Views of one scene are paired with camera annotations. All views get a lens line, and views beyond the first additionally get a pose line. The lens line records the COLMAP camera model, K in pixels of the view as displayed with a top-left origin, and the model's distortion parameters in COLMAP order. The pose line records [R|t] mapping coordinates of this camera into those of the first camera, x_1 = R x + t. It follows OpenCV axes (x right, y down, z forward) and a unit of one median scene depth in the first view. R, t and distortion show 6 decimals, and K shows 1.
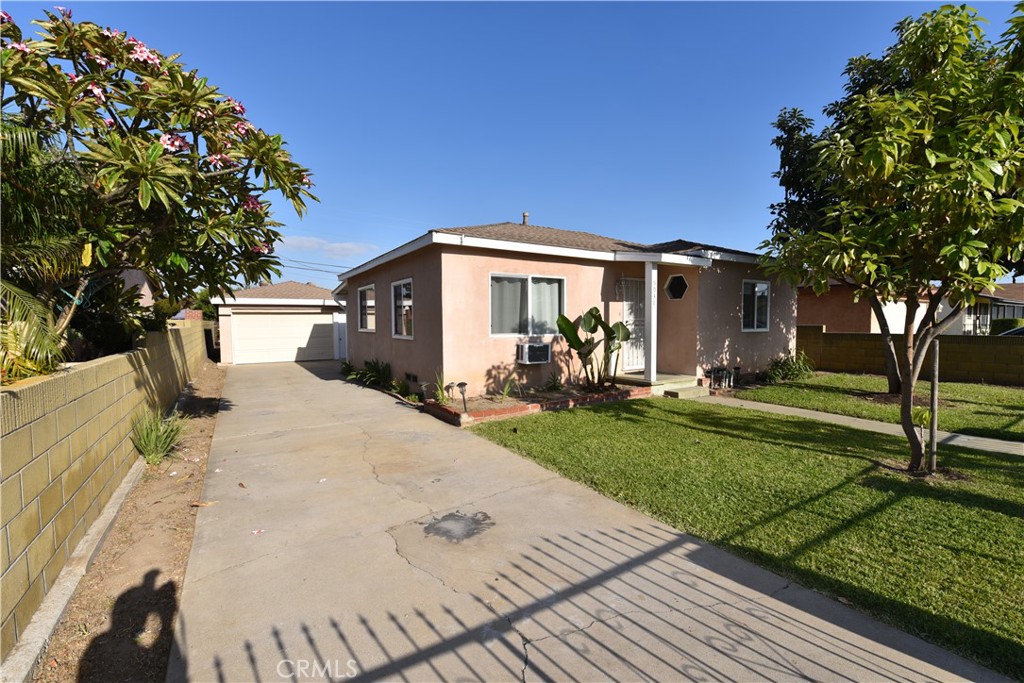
lens RADIAL K [[442.0, 0, 517.6], [0, 442.0, 343.5], [0, 0, 1]] dist [-0.001950, -0.008946]
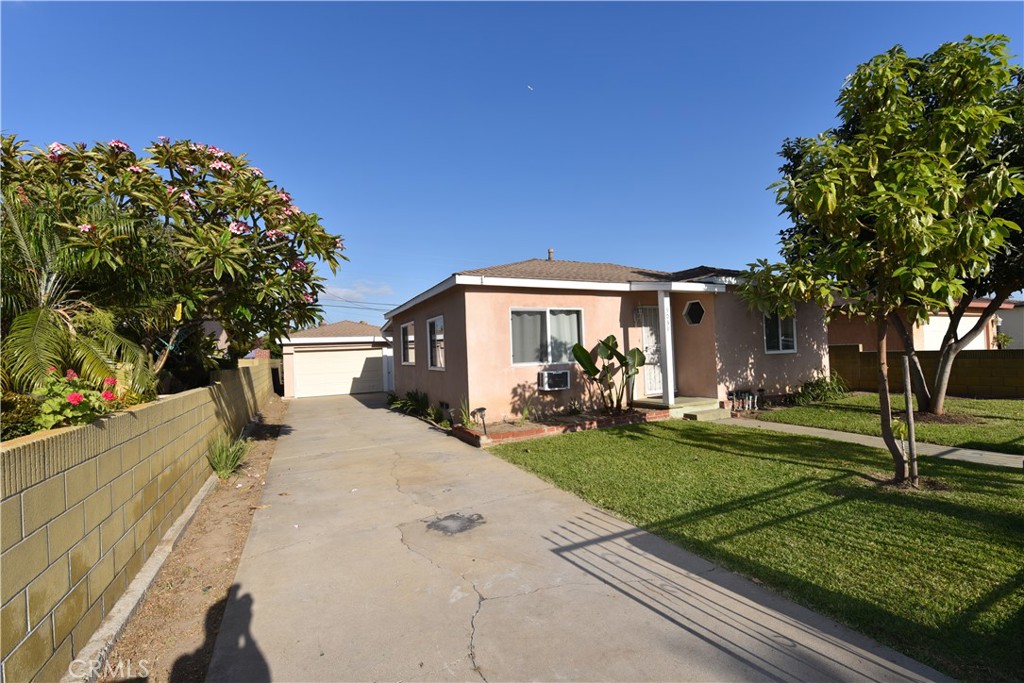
lens RADIAL K [[442.0, 0, 517.6], [0, 442.0, 343.5], [0, 0, 1]] dist [-0.001950, -0.008946]
pose [[0.993060, -0.035005, -0.112277, 0.132742], [0.027422, 0.997282, -0.068390, 0.008141], [0.114366, 0.064836, 0.991321, -0.144338]]
